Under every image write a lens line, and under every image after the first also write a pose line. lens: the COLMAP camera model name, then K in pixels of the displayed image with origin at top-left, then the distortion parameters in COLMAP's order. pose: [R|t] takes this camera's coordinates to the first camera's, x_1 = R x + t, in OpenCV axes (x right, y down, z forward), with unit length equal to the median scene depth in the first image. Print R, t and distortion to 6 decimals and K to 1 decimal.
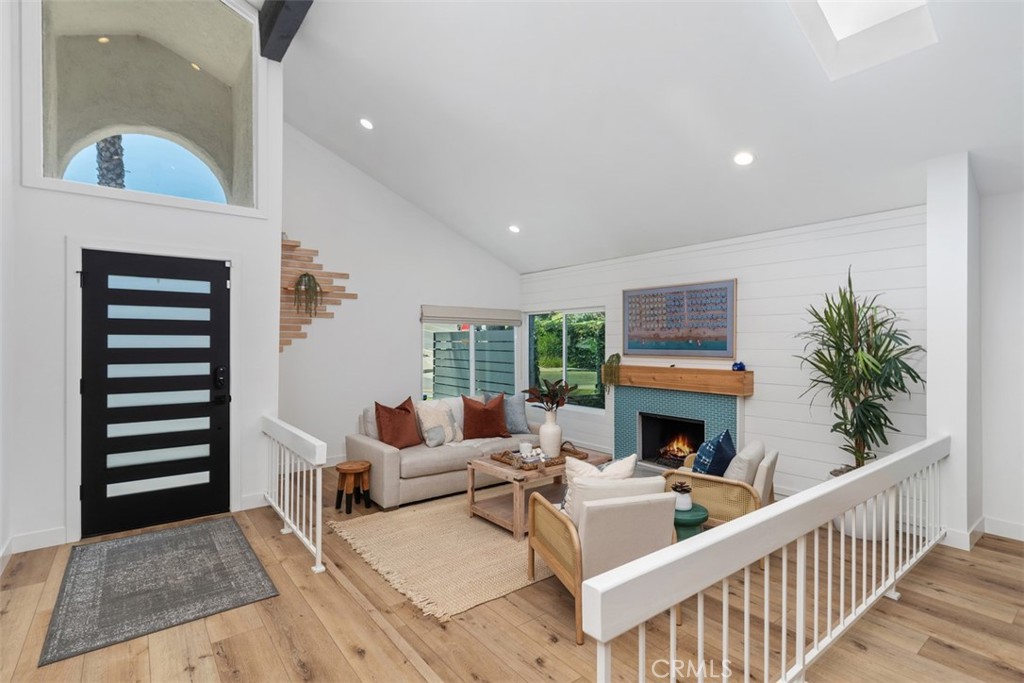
lens RADIAL K [[498.5, 0, 508.7], [0, 498.5, 337.4], [0, 0, 1]] dist [0.000091, 0.001755]
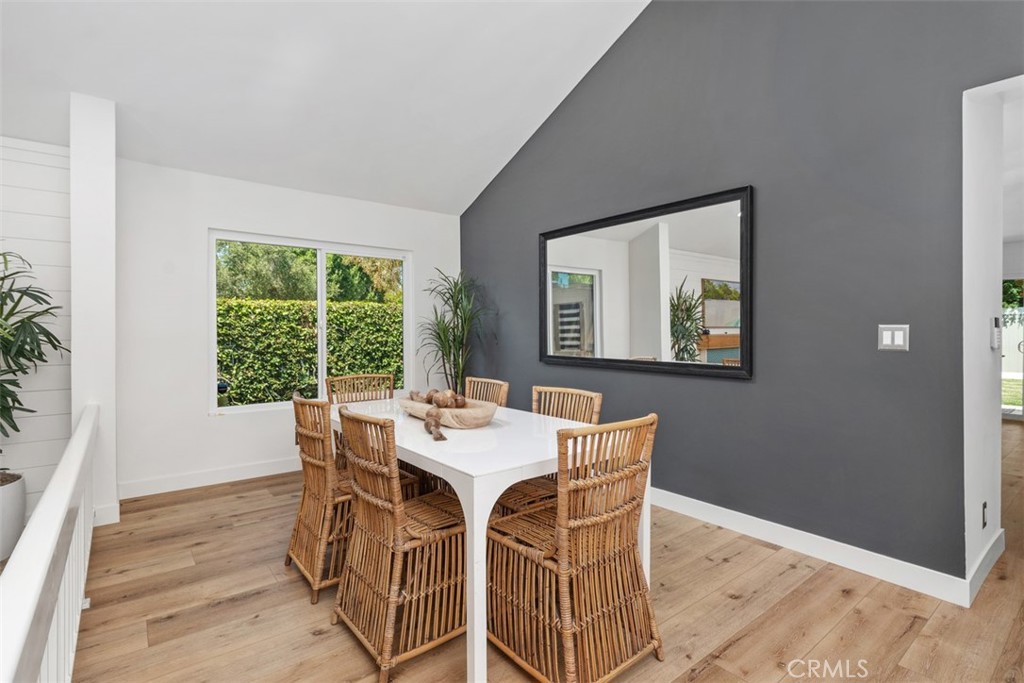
lens RADIAL K [[498.5, 0, 506.1], [0, 498.5, 337.6], [0, 0, 1]] dist [0.000091, 0.001755]
pose [[-0.012991, -0.014829, 0.999806, -0.023089], [-0.009084, 0.999851, 0.014711, 0.036202], [-0.999874, -0.008891, -0.013124, 0.182296]]
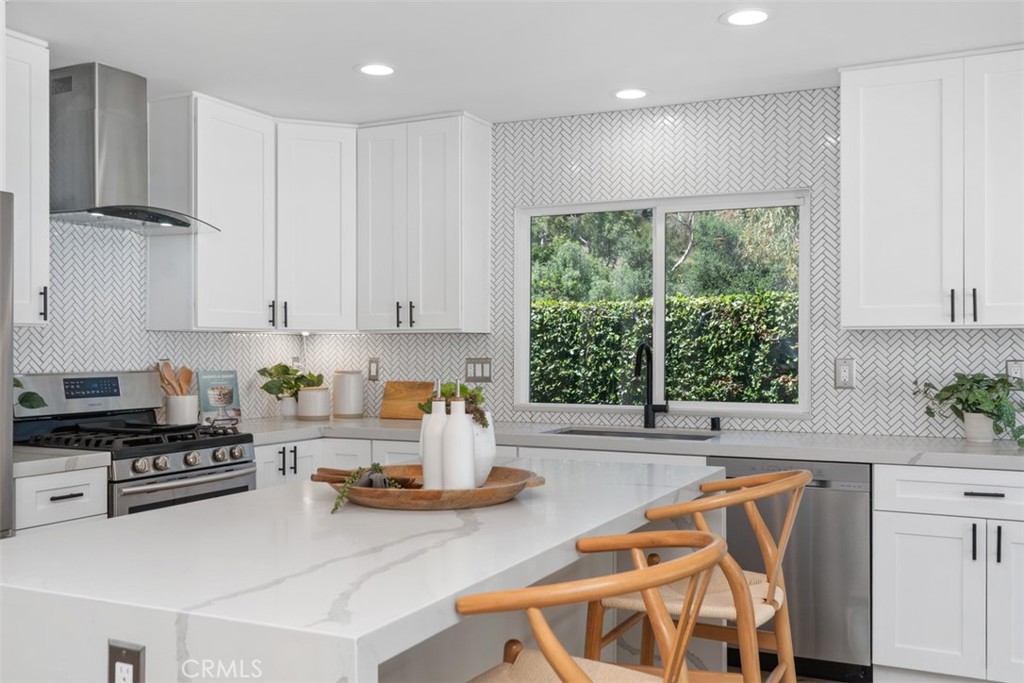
lens RADIAL K [[968.4, 0, 529.3], [0, 968.4, 351.1], [0, 0, 1]] dist [0.011363, 0.000000]
pose [[0.889595, -0.005614, 0.456715, 0.809712], [-0.000564, 0.999910, 0.013390, 0.010846], [-0.456749, -0.012170, 0.889512, -0.881253]]
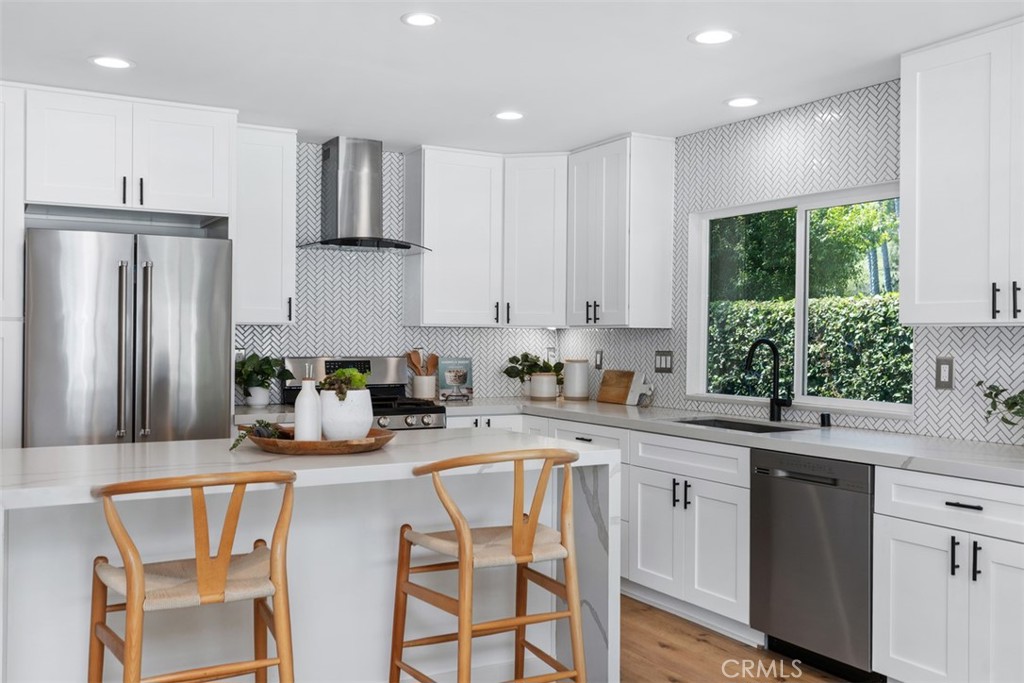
lens RADIAL K [[968.4, 0, 521.2], [0, 968.4, 336.6], [0, 0, 1]] dist [0.011363, 0.000000]
pose [[0.991041, 0.003028, -0.133526, 1.213254], [-0.001754, 0.999952, 0.009661, 0.004753], [0.133549, -0.009340, 0.990998, -1.089412]]
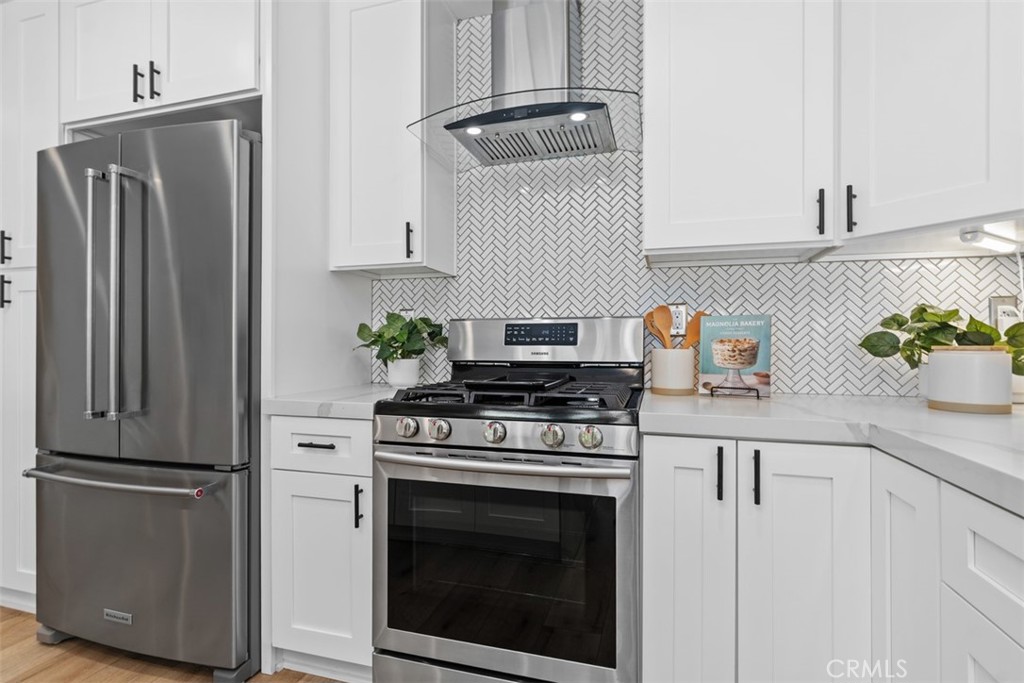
lens RADIAL K [[498.5, 0, 510.8], [0, 498.5, 343.0], [0, 0, 1]] dist [0.000091, 0.001755]
pose [[0.585231, -0.003033, -0.810861, 1.150567], [0.009974, 0.999944, 0.003458, 0.058378], [0.810805, -0.010111, 0.585229, -0.216355]]
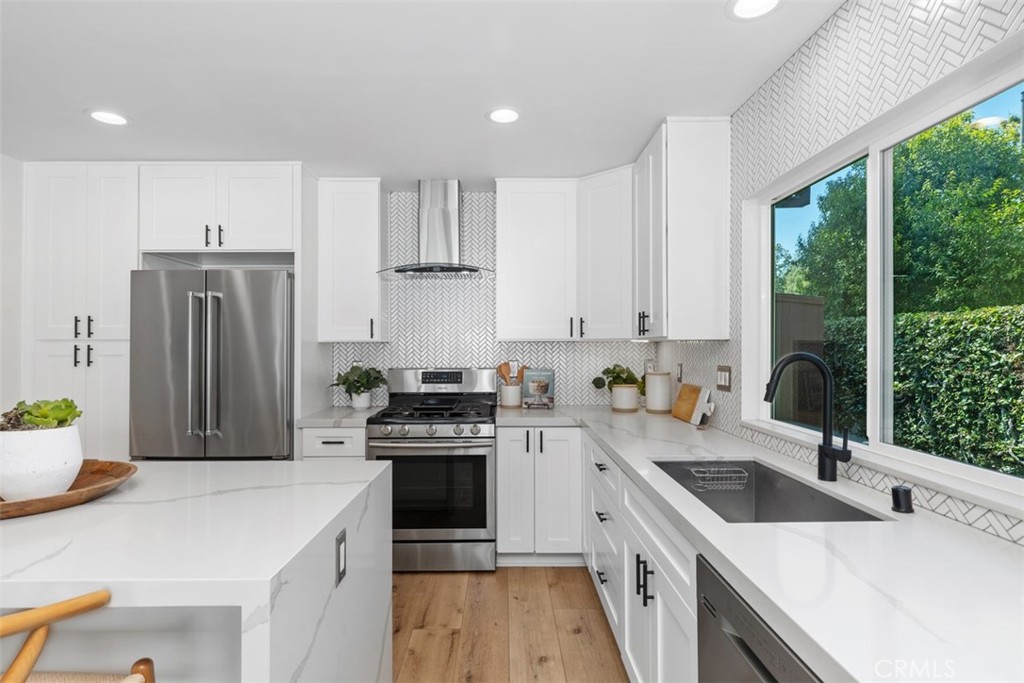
lens RADIAL K [[525.7, 0, 511.9], [0, 525.7, 339.7], [0, 0, 1]] dist [0.000720, 0.000670]
pose [[0.796956, -0.014194, -0.603870, 1.377349], [0.012159, 0.999898, -0.007456, 0.007155], [0.603914, -0.001401, 0.797048, -0.501751]]
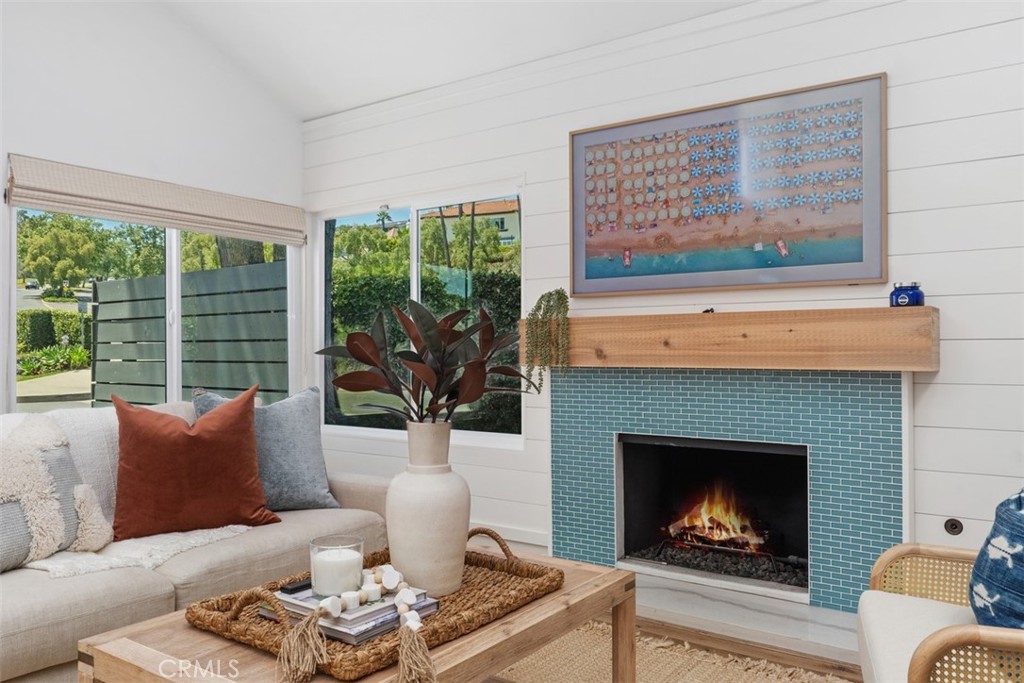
lens RADIAL K [[779.6, 0, 515.5], [0, 779.6, 340.3], [0, 0, 1]] dist [-0.001999, 0.003249]
pose [[0.956489, 0.000756, 0.291766, 0.005203], [0.001418, 0.999973, -0.007240, 0.094299], [-0.291764, 0.007338, 0.956462, 0.516046]]
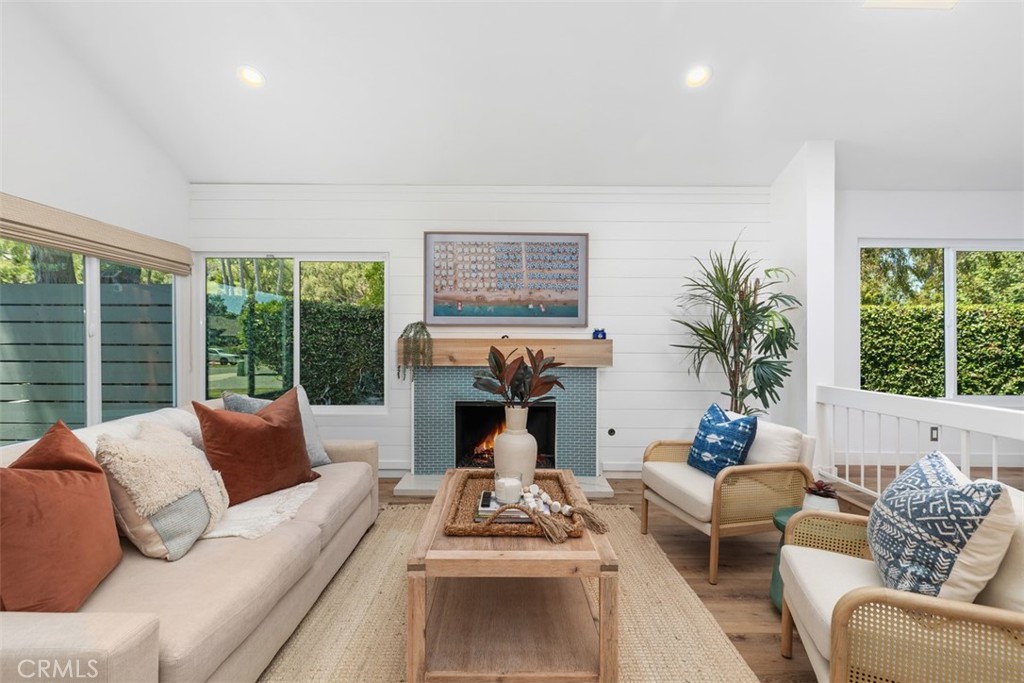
lens RADIAL K [[467.7, 0, 504.6], [0, 467.7, 339.1], [0, 0, 1]] dist [0.010846, -0.000935]
pose [[0.607021, 0.004071, 0.794676, -0.282083], [-0.011883, 0.999922, 0.003954, 0.064485], [-0.794597, -0.011844, 0.607021, 0.630363]]
